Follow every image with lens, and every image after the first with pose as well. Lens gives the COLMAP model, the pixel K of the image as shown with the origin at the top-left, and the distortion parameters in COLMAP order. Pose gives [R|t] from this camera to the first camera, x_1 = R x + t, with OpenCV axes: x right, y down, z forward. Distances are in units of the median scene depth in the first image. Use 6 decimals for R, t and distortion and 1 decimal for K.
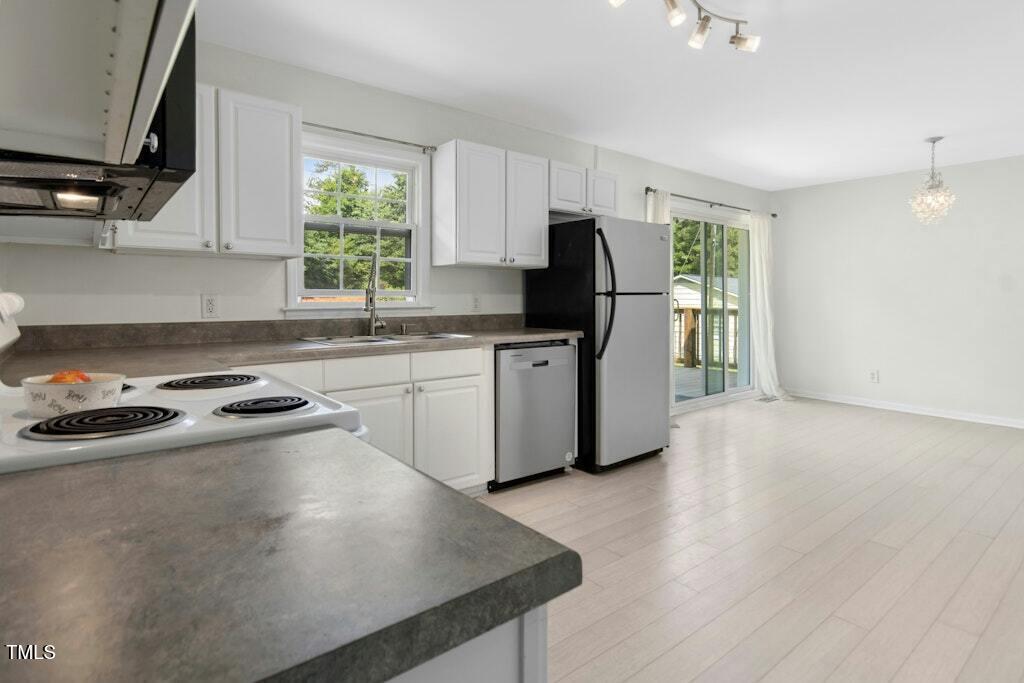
lens RADIAL K [[527.2, 0, 512.3], [0, 527.2, 303.2], [0, 0, 1]] dist [0.002881, 0.000586]
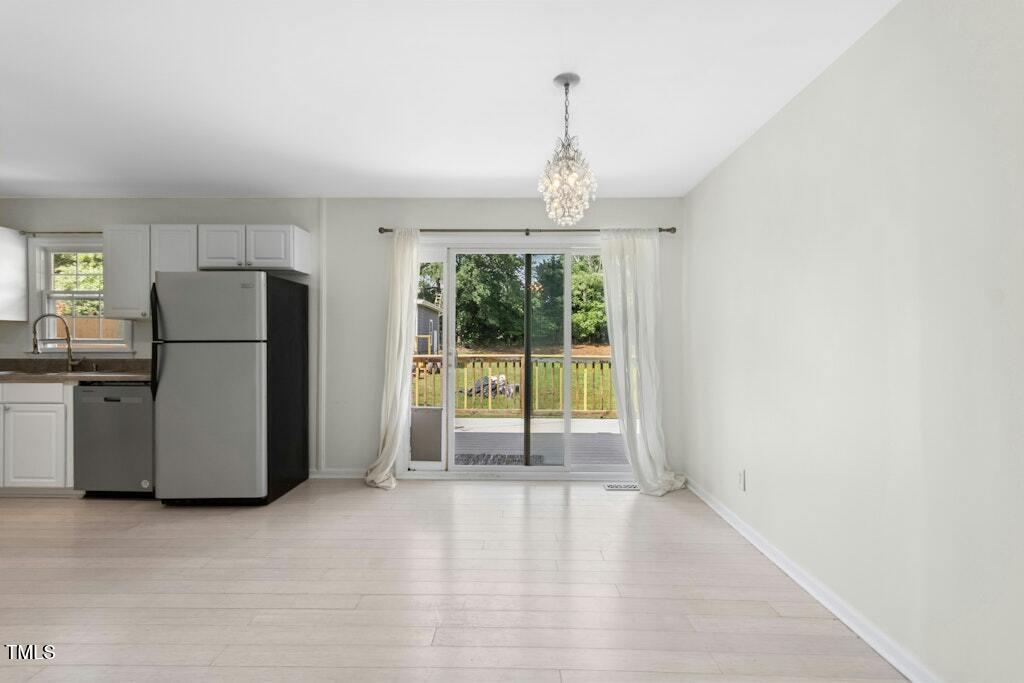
lens RADIAL K [[468.2, 0, 496.4], [0, 468.2, 343.1], [0, 0, 1]] dist [0.001693, 0.000711]
pose [[0.772498, 0.000789, -0.635017, 1.315524], [-0.009625, 0.999899, -0.010466, -0.011322], [0.634944, 0.014197, 0.772428, 0.678677]]
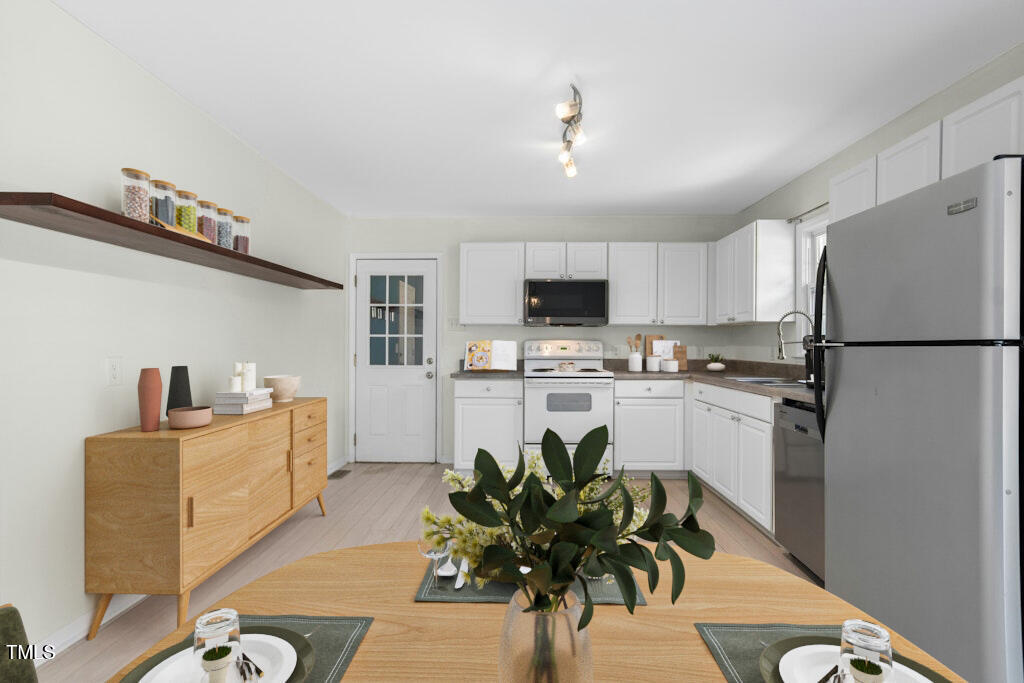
lens RADIAL K [[496.8, 0, 512.0], [0, 496.8, 341.5], [0, 0, 1]] dist [-0.001050, 0.000002]
pose [[-0.647288, -0.008839, -0.762194, 0.874127], [-0.015570, 0.999877, 0.001628, -0.015604], [0.762086, 0.012921, -0.647347, 1.075662]]
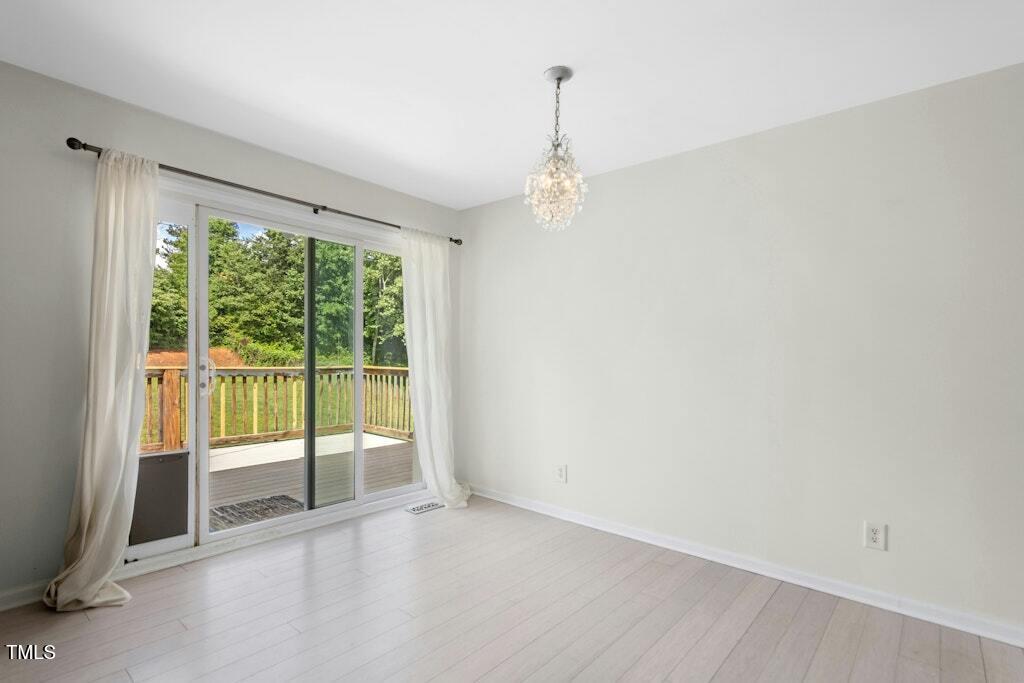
lens RADIAL K [[488.5, 0, 508.4], [0, 488.5, 360.4], [0, 0, 1]] dist [0.001581, 0.000354]
pose [[0.984195, 0.013101, 0.176602, 0.827675], [-0.012672, 0.999913, -0.003557, -0.010043], [-0.176634, 0.001263, 0.984276, 0.629632]]
